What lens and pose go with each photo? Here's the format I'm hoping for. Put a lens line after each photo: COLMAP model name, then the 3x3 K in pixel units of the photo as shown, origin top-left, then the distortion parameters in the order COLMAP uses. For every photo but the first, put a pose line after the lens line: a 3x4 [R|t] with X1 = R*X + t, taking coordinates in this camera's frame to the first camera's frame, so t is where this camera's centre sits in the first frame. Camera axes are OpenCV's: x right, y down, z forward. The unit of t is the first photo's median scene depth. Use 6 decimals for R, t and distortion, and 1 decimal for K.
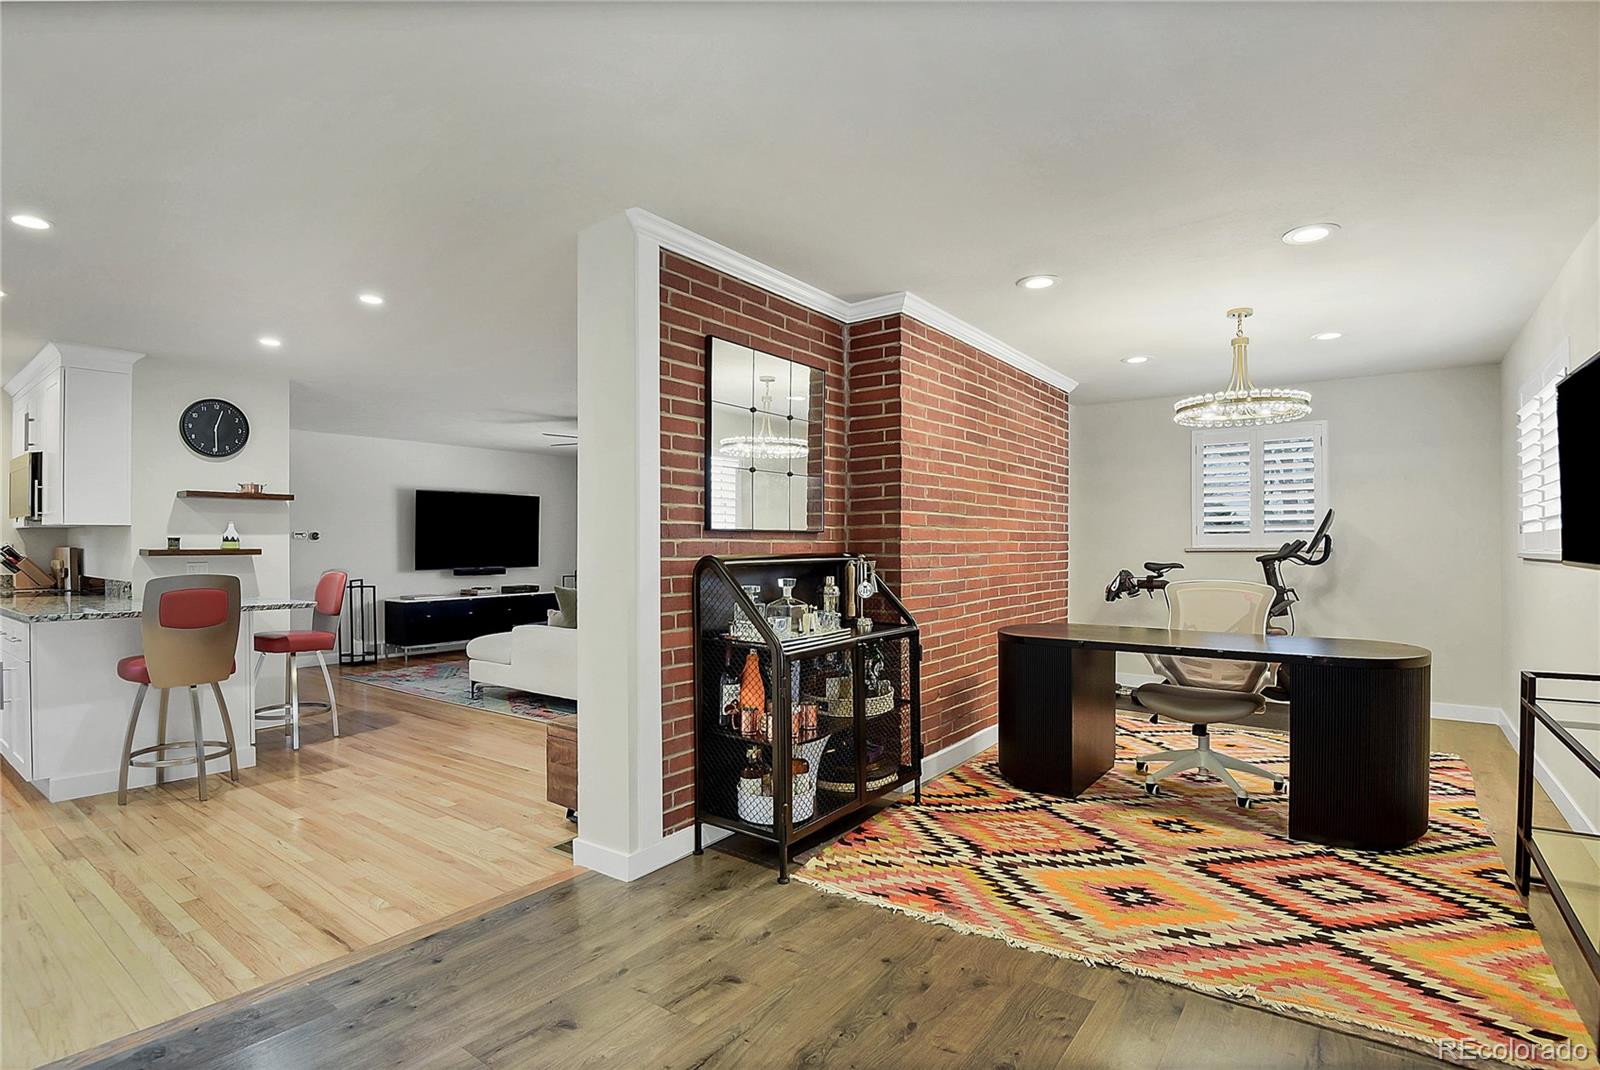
lens RADIAL K [[771.6, 0, 808.7], [0, 771.6, 544.4], [0, 0, 1]] dist [-0.016961, -0.012408]
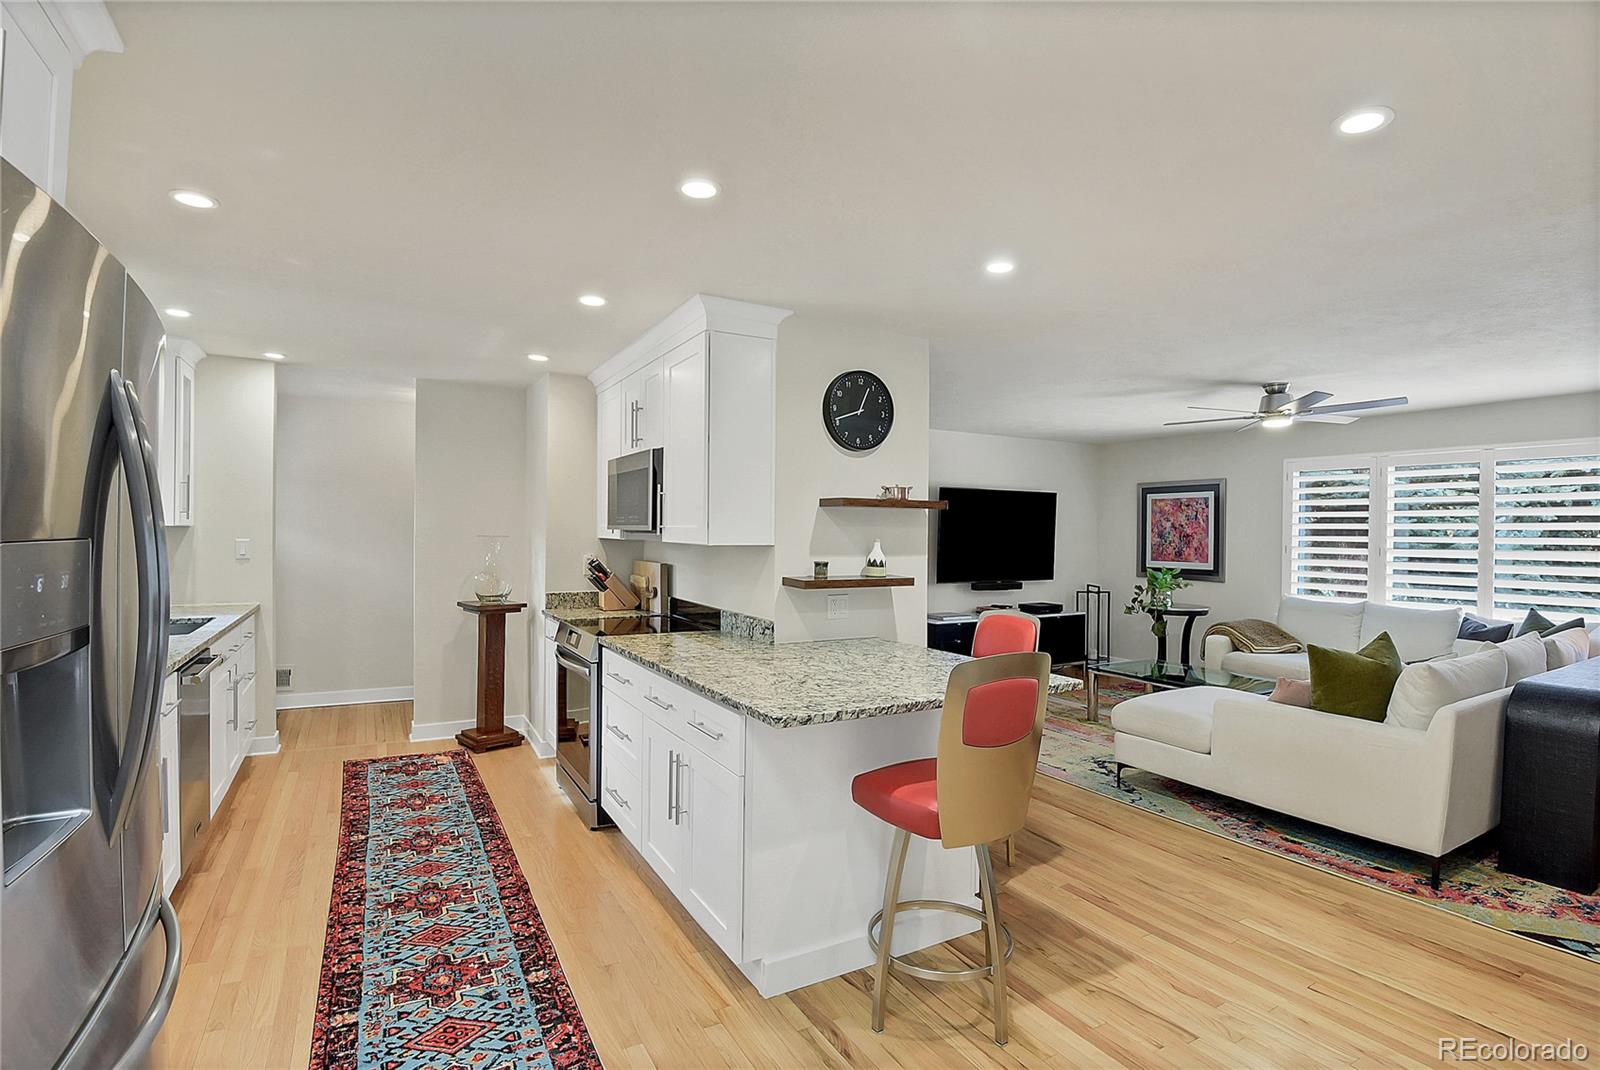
lens RADIAL K [[771.6, 0, 821.4], [0, 771.6, 548.8], [0, 0, 1]] dist [-0.016961, -0.012408]
pose [[0.915278, 0.021734, -0.402236, -0.468638], [-0.015232, 0.999697, 0.019357, -0.031377], [0.402534, -0.011590, 0.915332, 0.279065]]
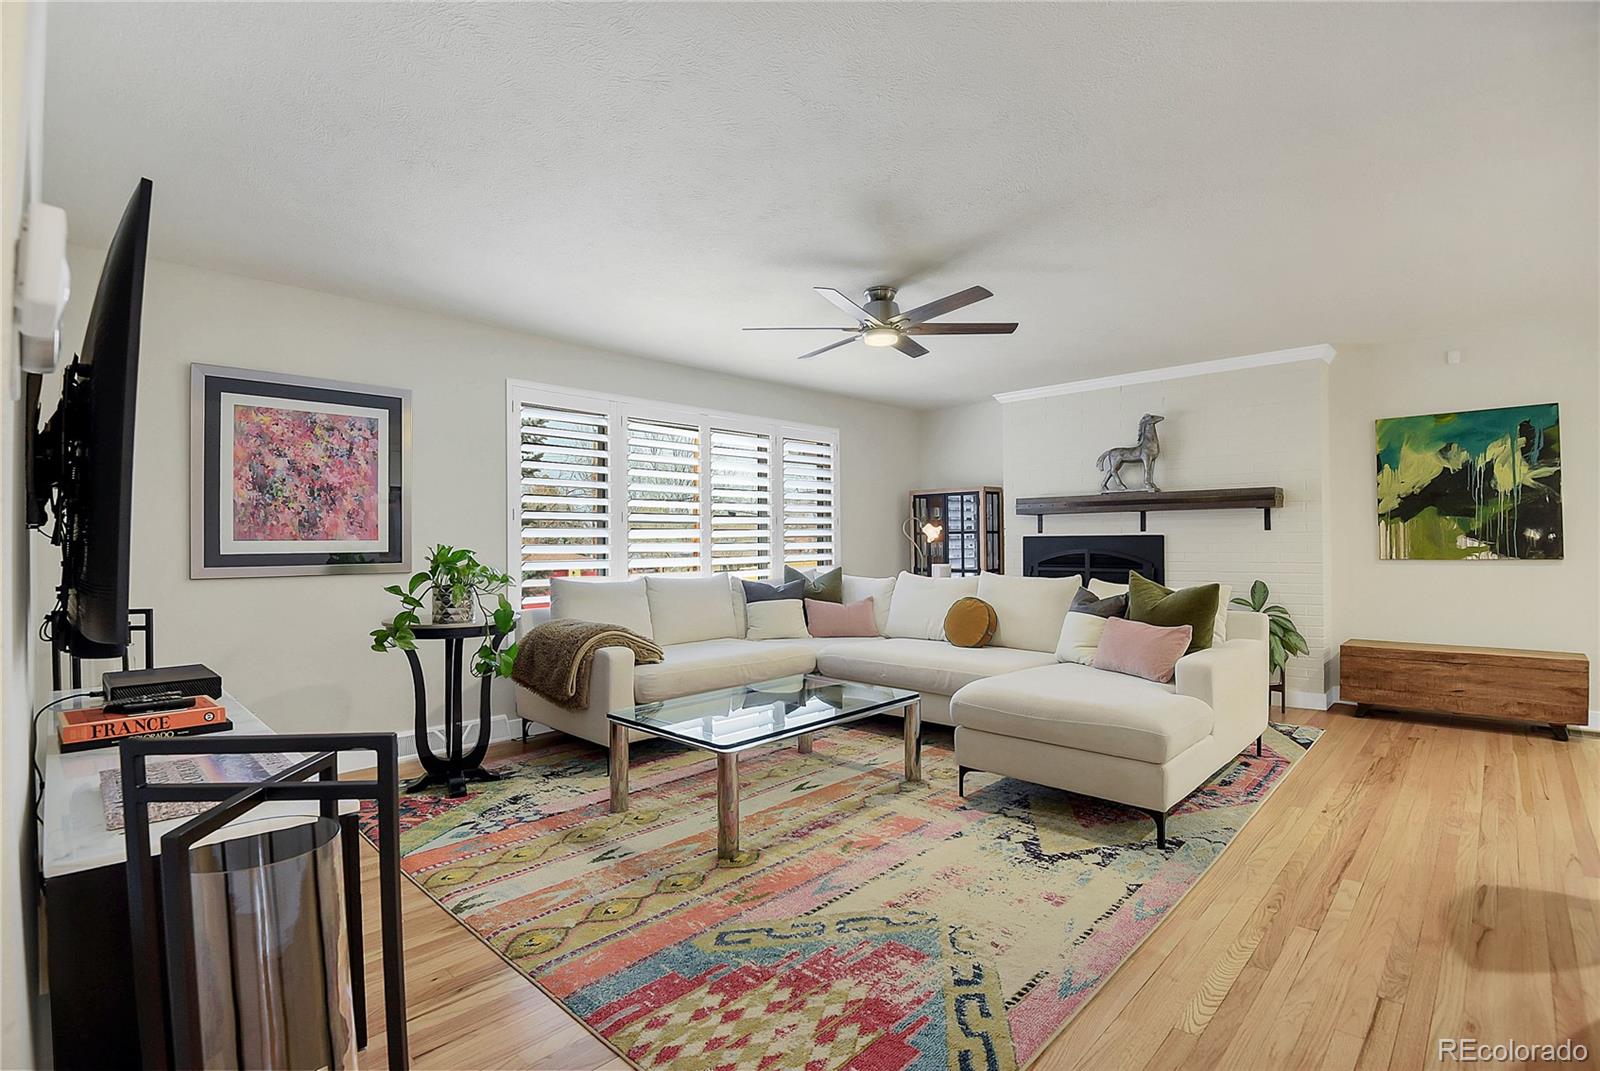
lens RADIAL K [[771.6, 0, 823.3], [0, 771.6, 530.8], [0, 0, 1]] dist [-0.016961, -0.012408]
pose [[0.154840, 0.007858, 0.987908, -1.101778], [0.009965, 0.999905, -0.009515, 0.016325], [-0.987889, 0.011318, 0.154747, 1.345972]]
